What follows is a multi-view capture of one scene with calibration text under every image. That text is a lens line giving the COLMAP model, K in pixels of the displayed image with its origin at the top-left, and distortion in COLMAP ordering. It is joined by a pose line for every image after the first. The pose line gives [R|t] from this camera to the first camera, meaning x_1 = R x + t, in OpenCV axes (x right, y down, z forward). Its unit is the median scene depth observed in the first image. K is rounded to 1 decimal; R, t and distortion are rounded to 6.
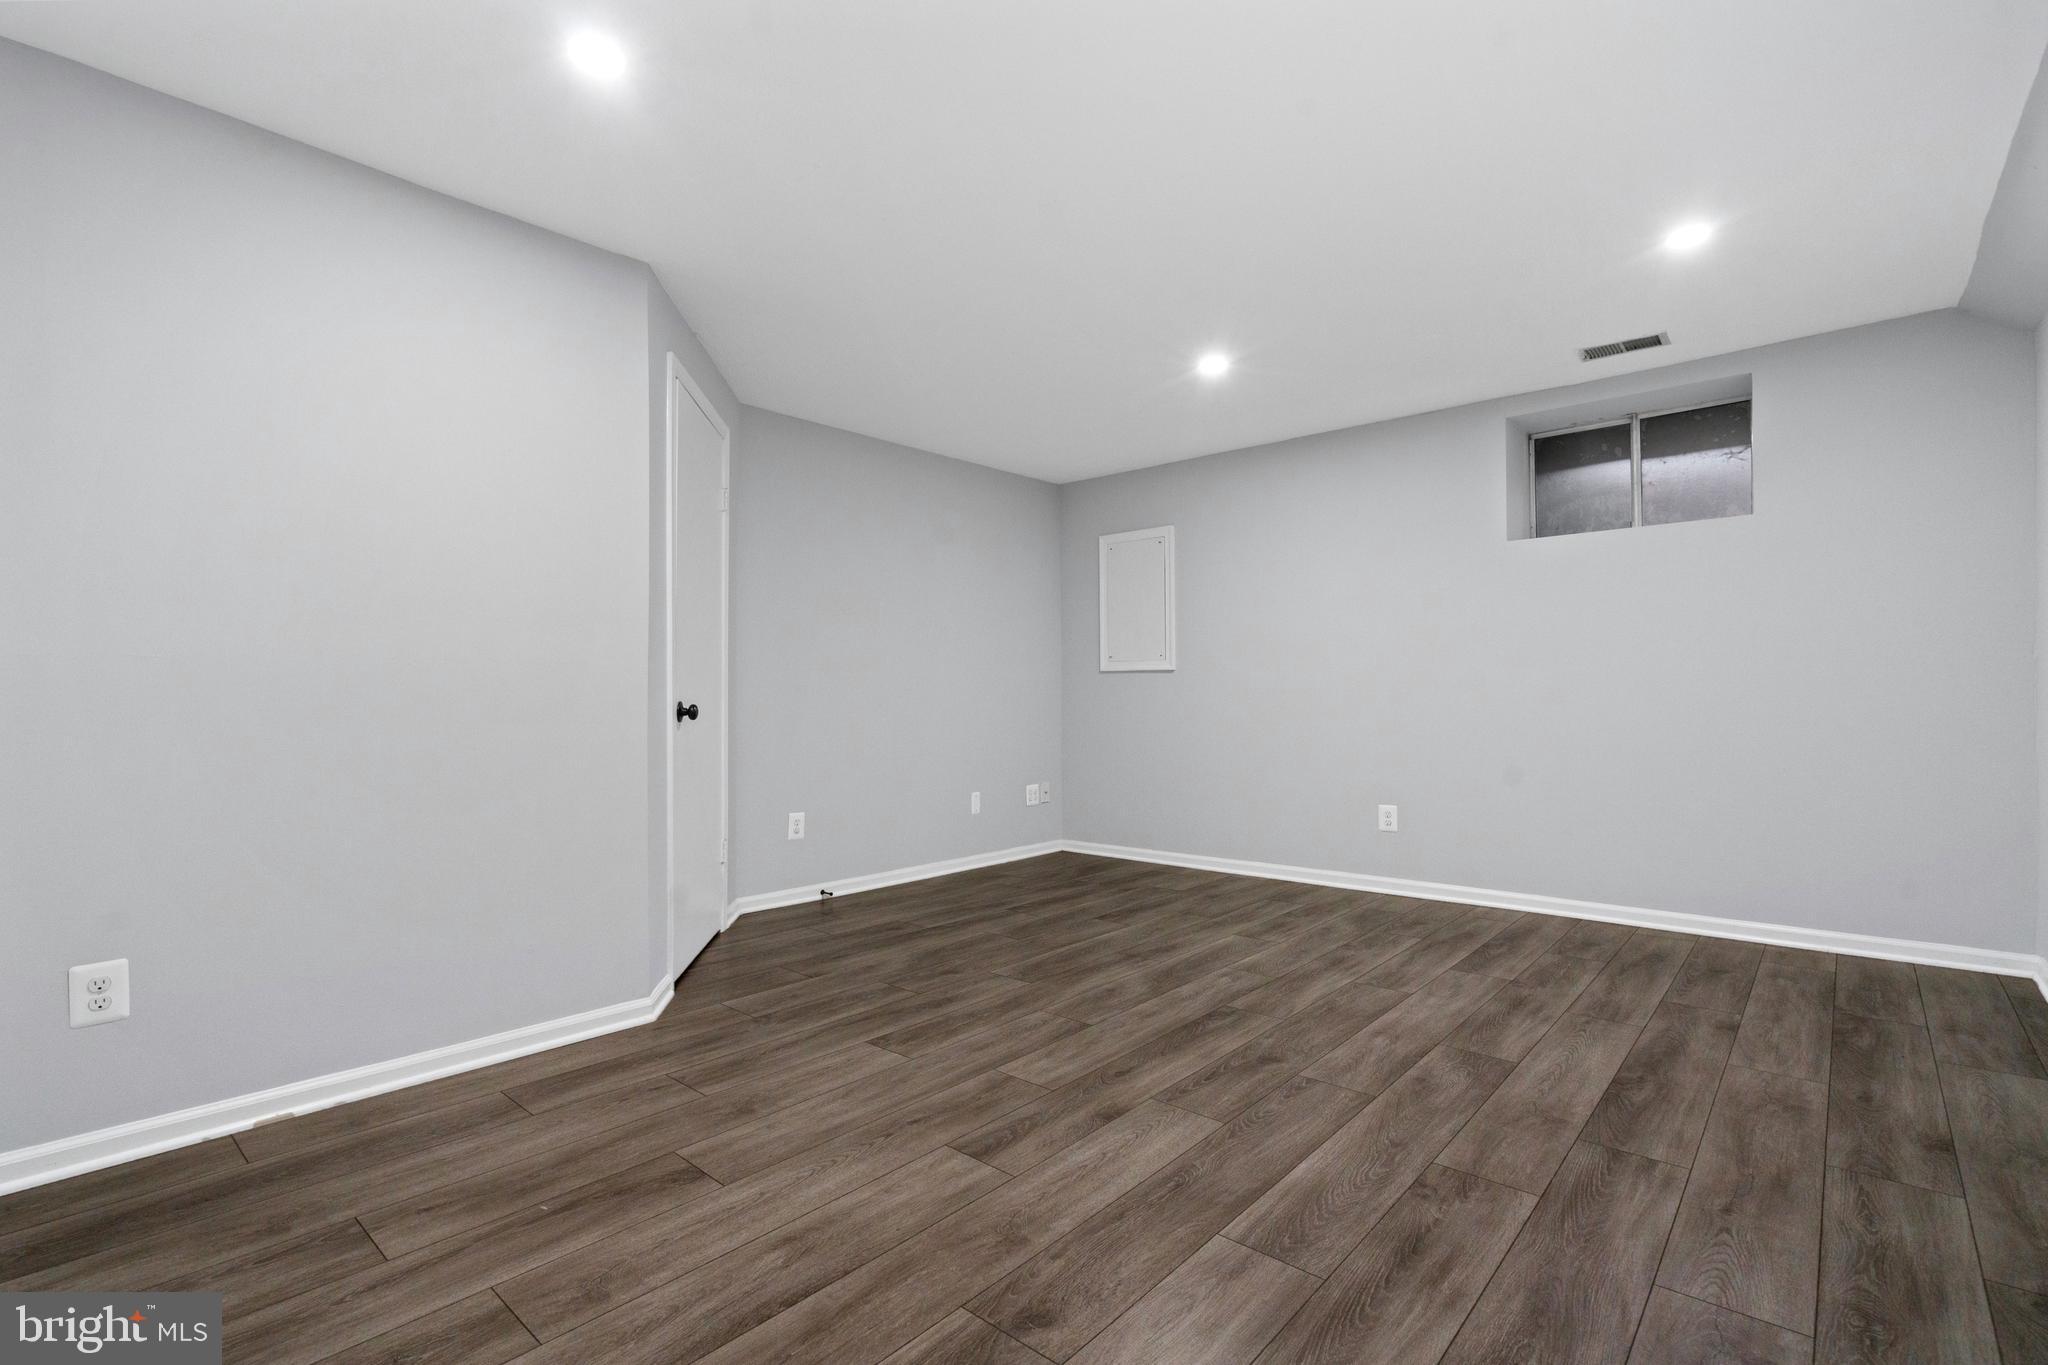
lens RADIAL K [[932.5, 0, 1016.9], [0, 932.5, 679.4], [0, 0, 1]] dist [-0.008628, 0.002256]
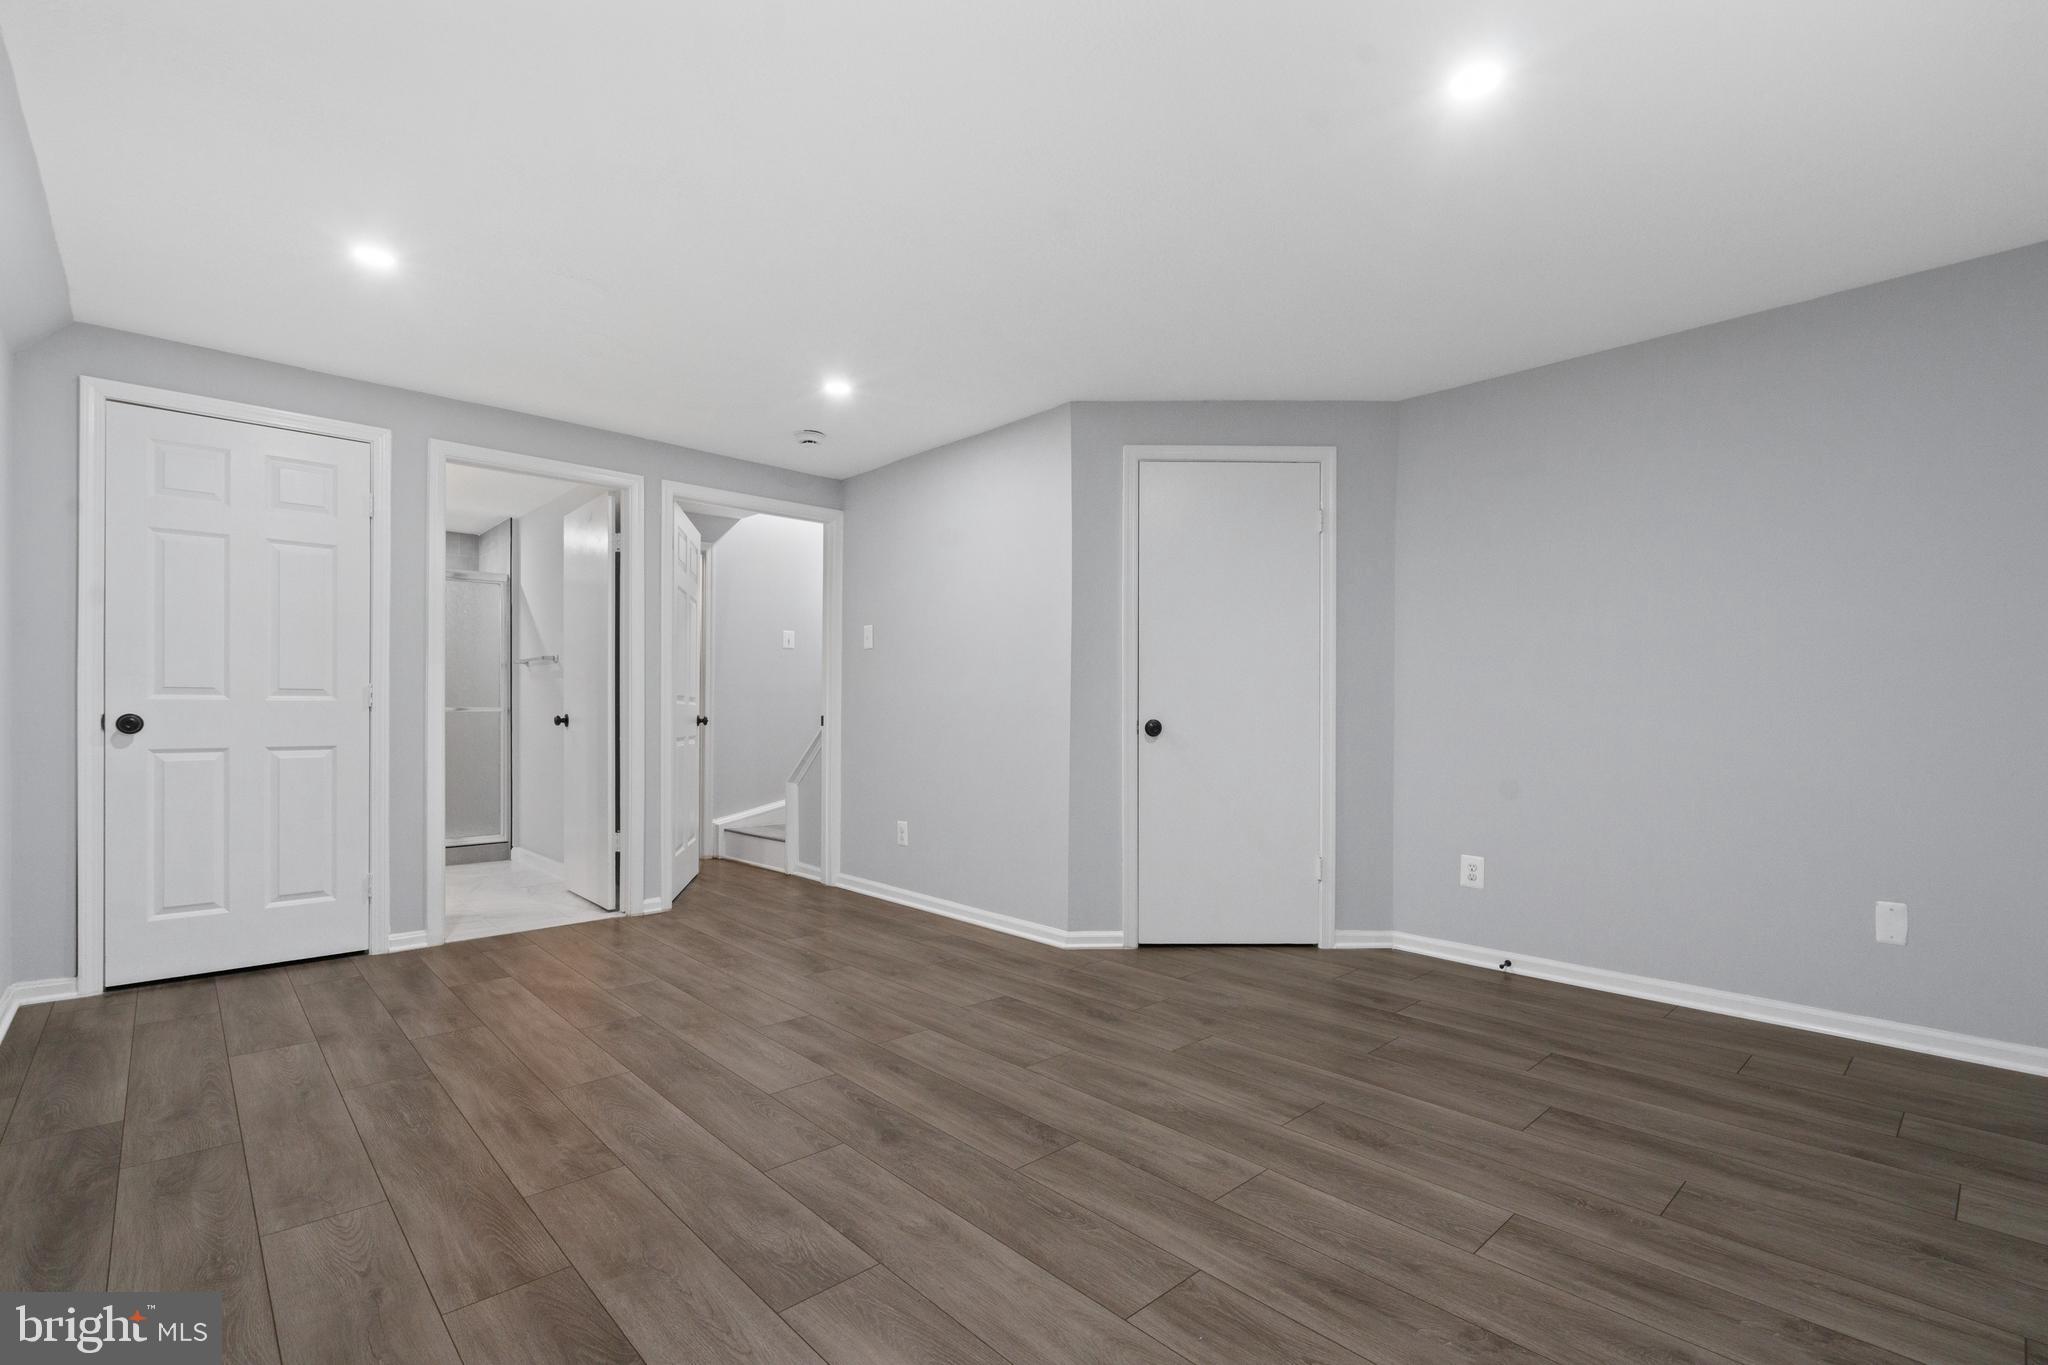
lens RADIAL K [[932.5, 0, 1018.4], [0, 932.5, 701.6], [0, 0, 1]] dist [-0.008628, 0.002256]
pose [[-0.096112, -0.006204, -0.995351, 1.181124], [0.014597, 0.999864, -0.007642, 0.010170], [0.995264, -0.015263, -0.096008, 1.262587]]
